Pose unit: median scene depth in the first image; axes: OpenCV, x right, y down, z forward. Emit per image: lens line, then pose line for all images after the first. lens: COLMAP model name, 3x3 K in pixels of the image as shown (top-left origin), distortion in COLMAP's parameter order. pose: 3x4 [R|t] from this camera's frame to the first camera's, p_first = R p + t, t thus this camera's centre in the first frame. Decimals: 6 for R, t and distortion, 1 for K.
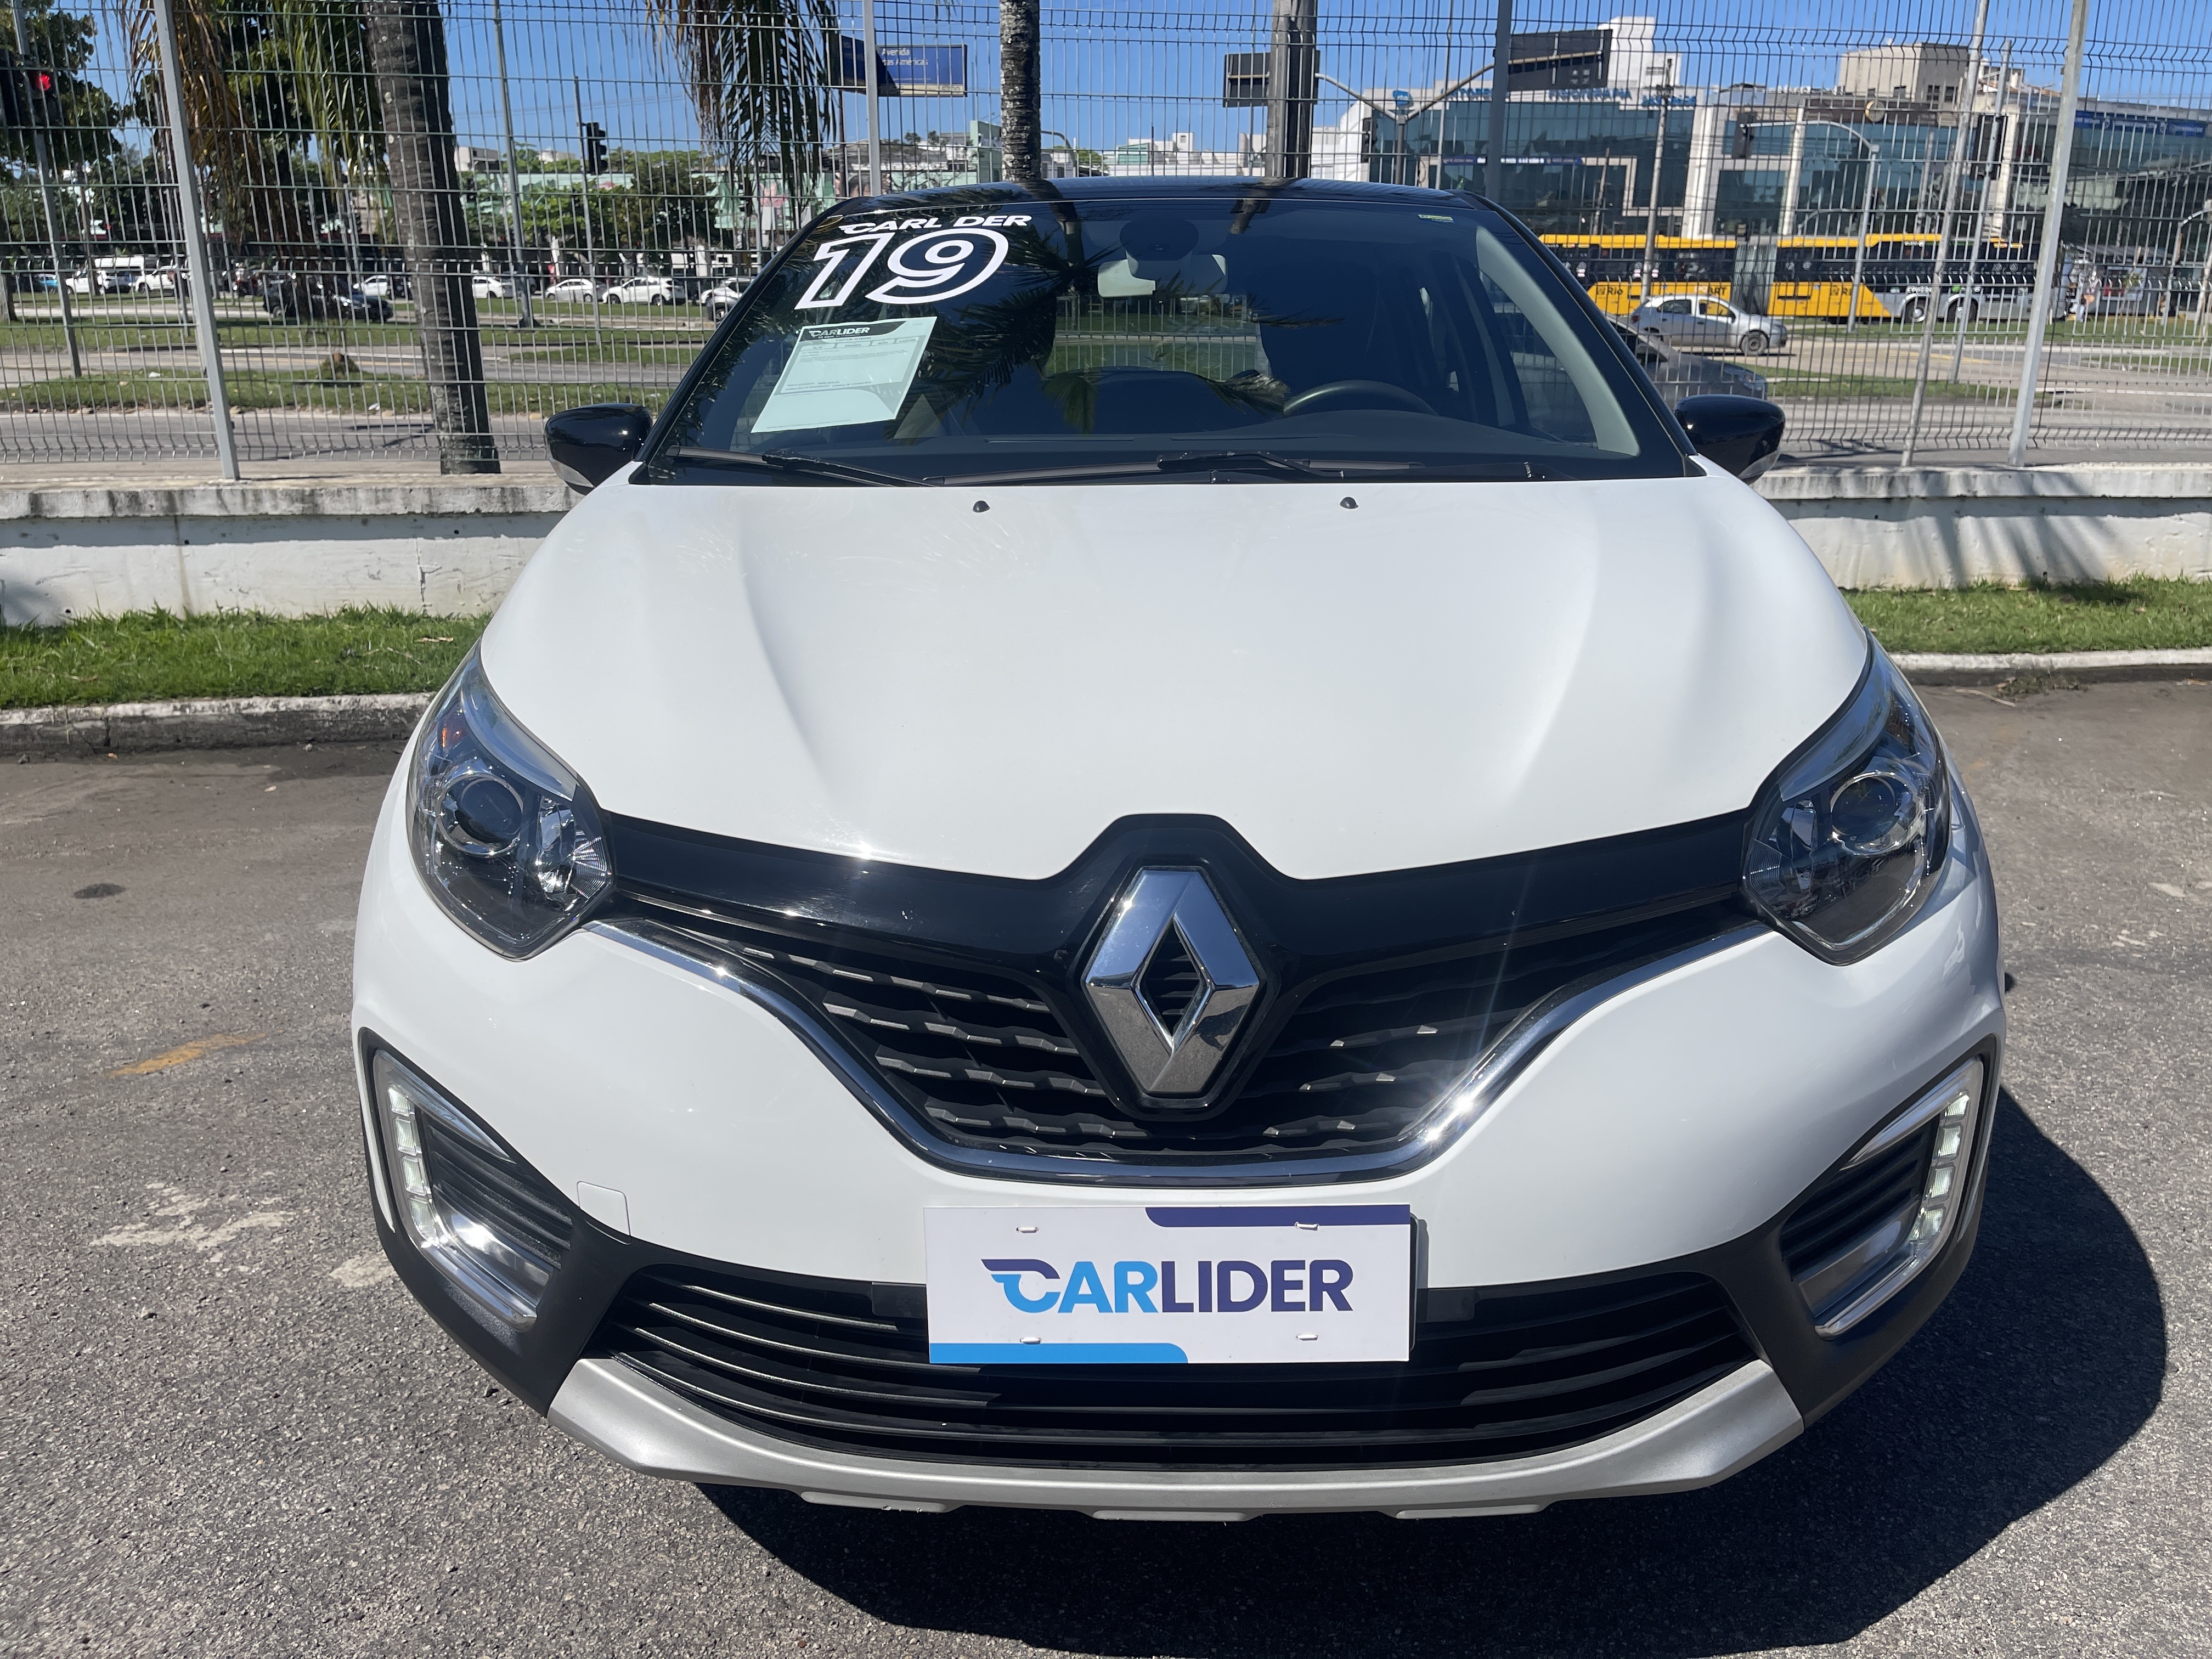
lens RADIAL K [[1614.0, 0, 1106.0], [0, 1614.0, 829.5], [0, 0, 1]] dist [0.075192, -0.100955]
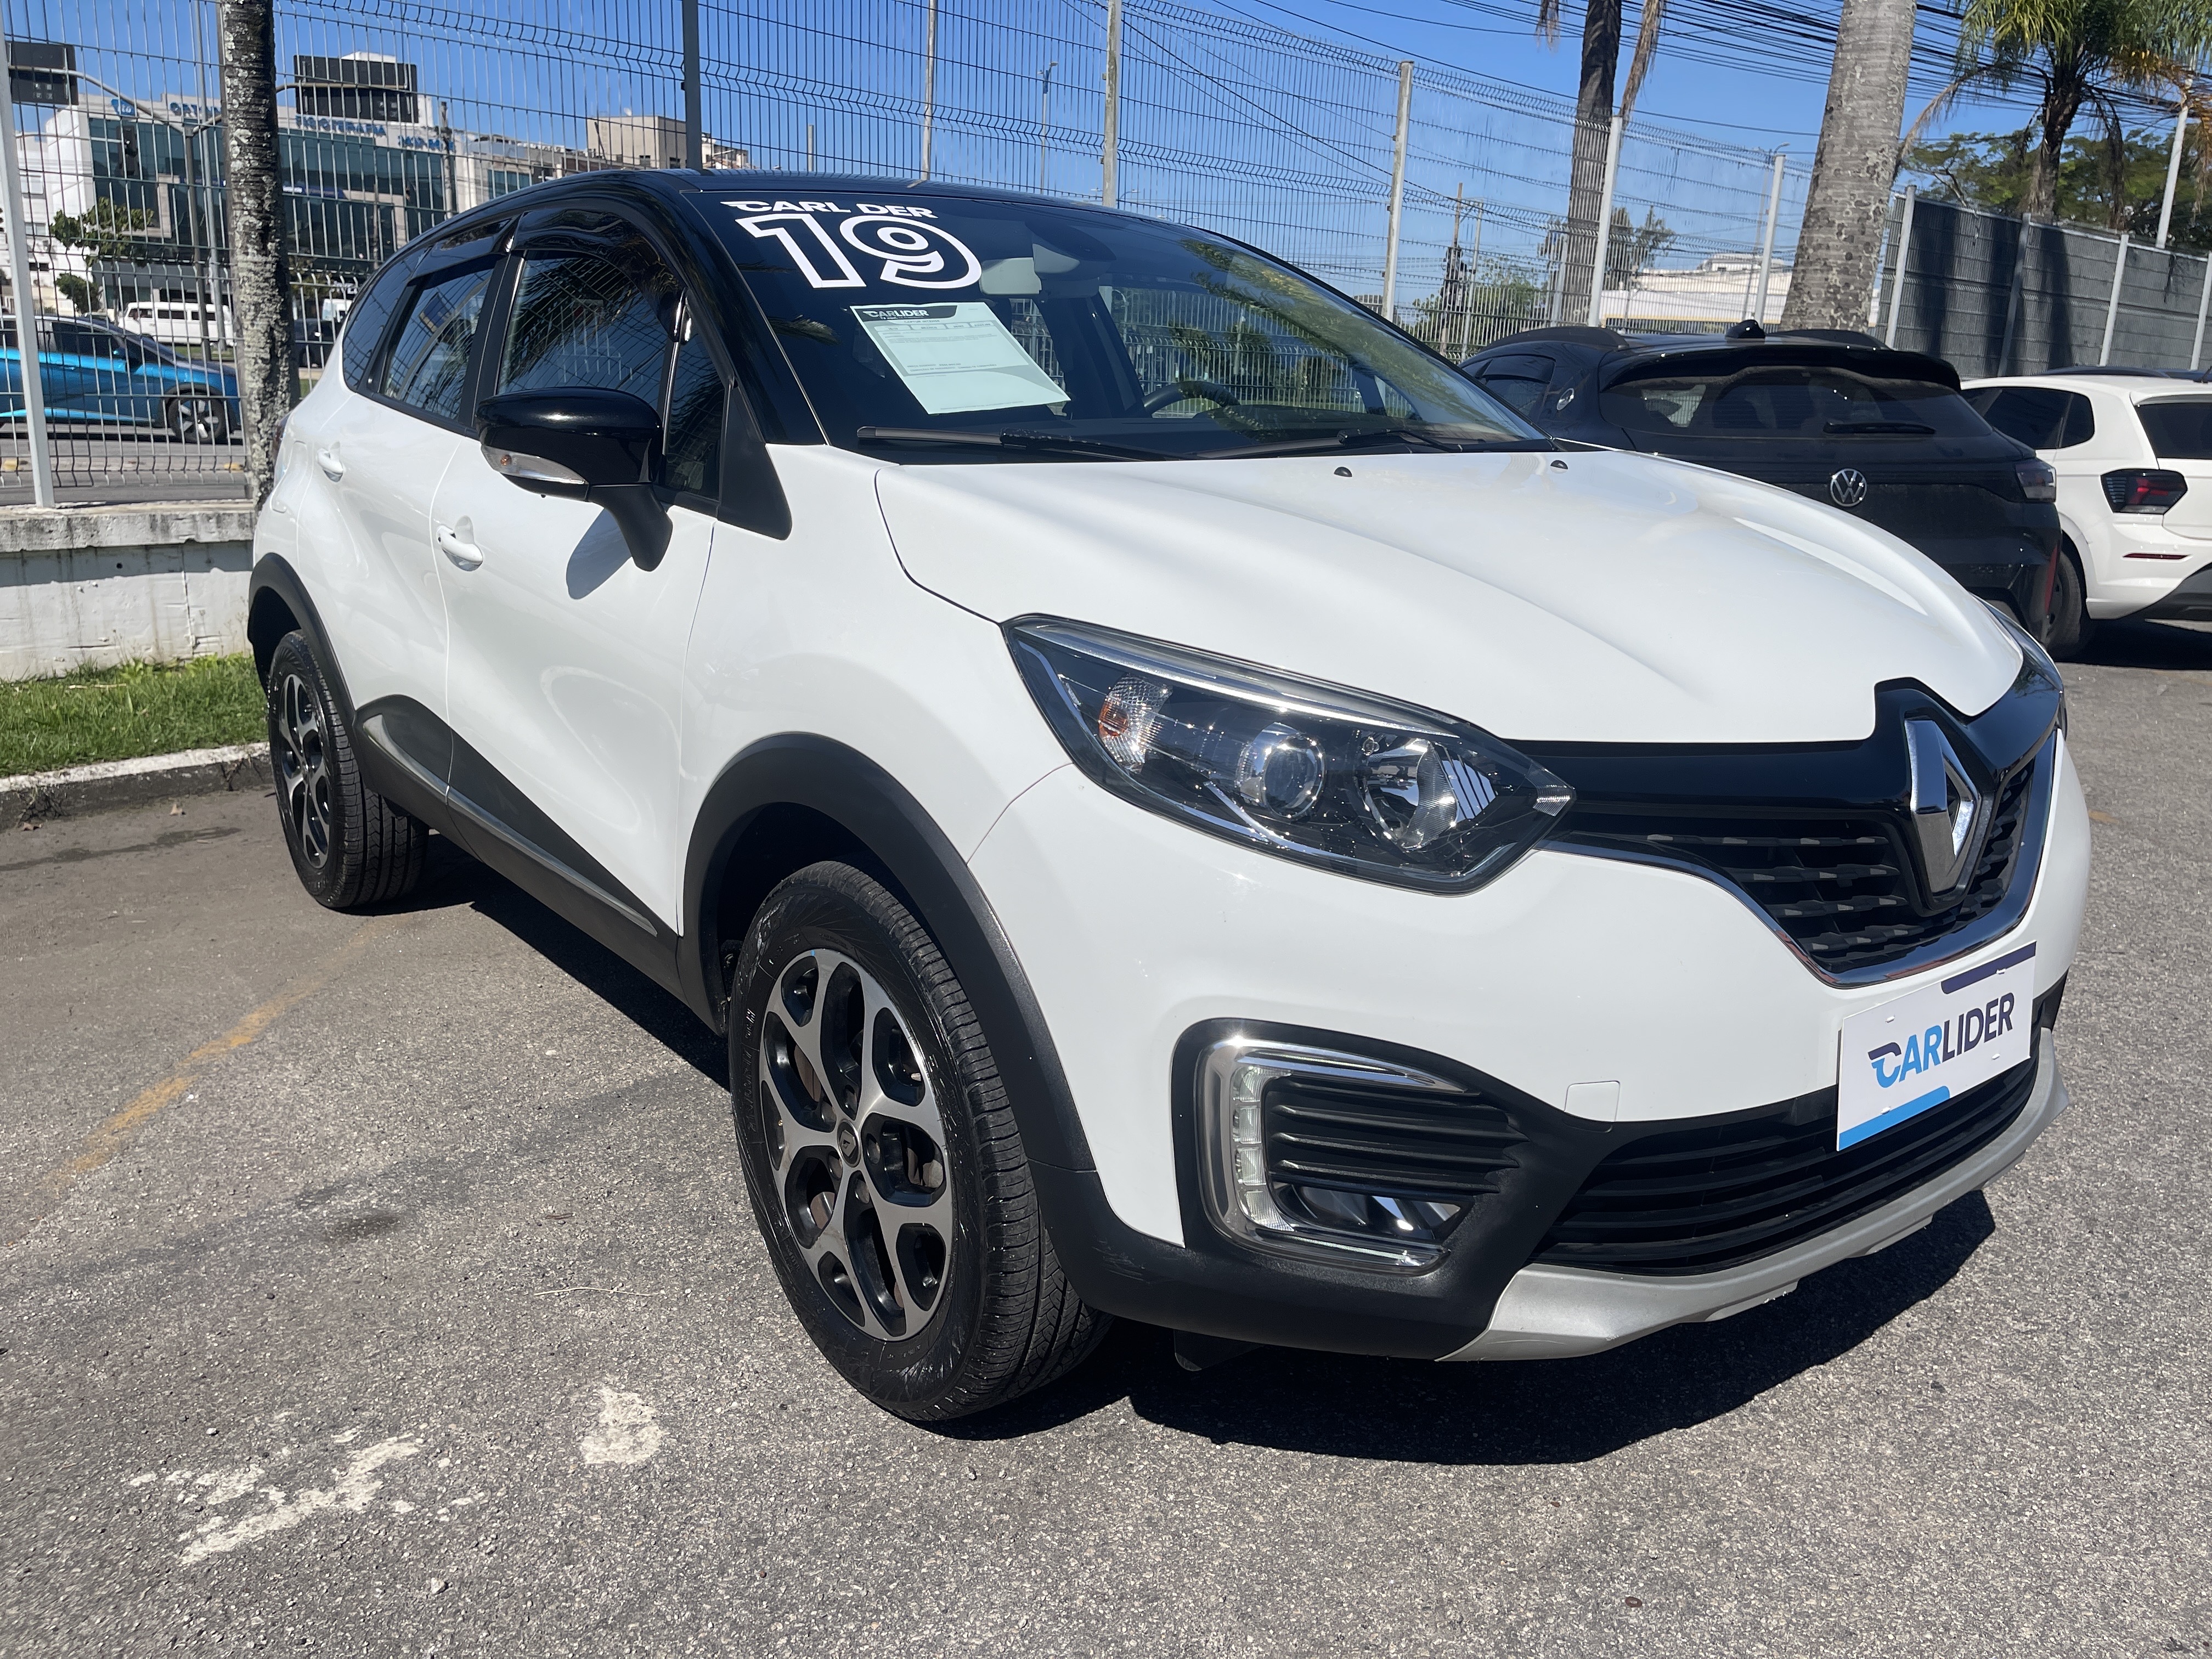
lens RADIAL K [[1614.0, 0, 1106.0], [0, 1614.0, 829.5], [0, 0, 1]] dist [0.075192, -0.100955]
pose [[0.788734, -0.140158, 0.598544, -1.240964], [0.155223, 0.987519, 0.026696, -0.024425], [-0.594815, 0.071852, 0.800645, 0.337264]]
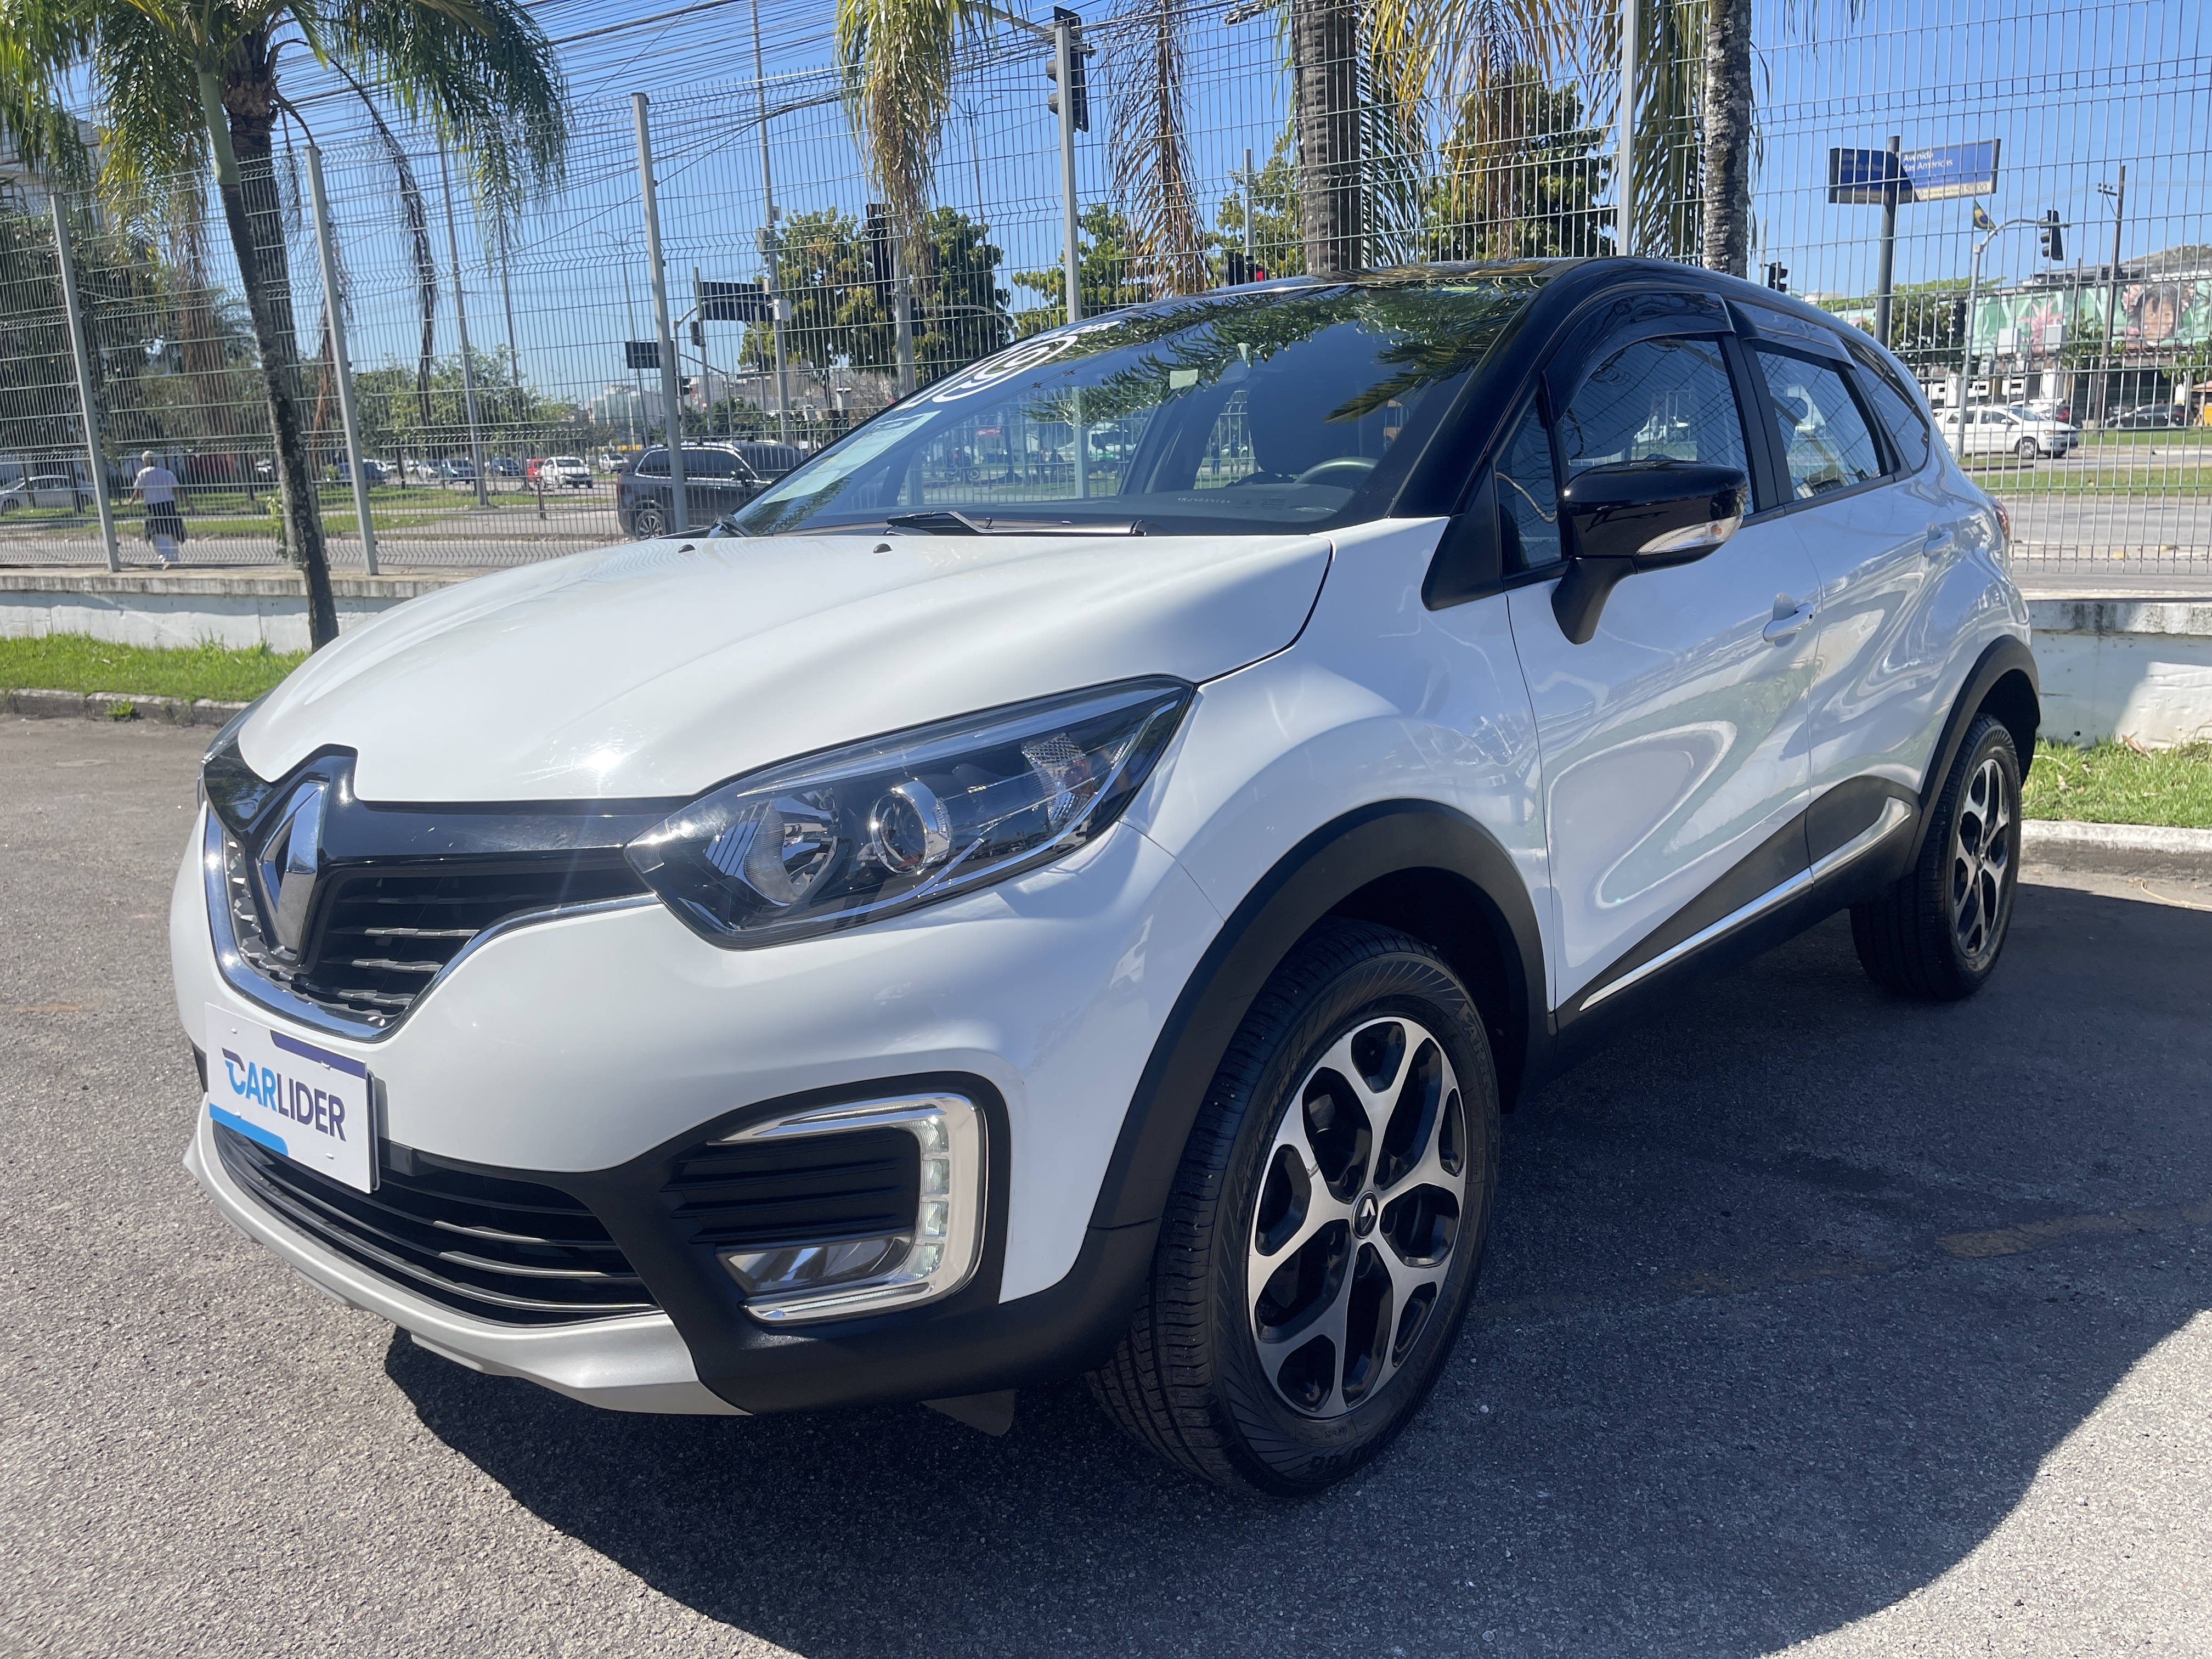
lens RADIAL K [[1614.0, 0, 1106.0], [0, 1614.0, 829.5], [0, 0, 1]] dist [0.075192, -0.100955]
pose [[0.780019, 0.110032, -0.616006, 1.366159], [-0.158963, 0.986968, -0.024994, -0.007664], [0.605229, 0.117418, 0.787344, 0.322175]]
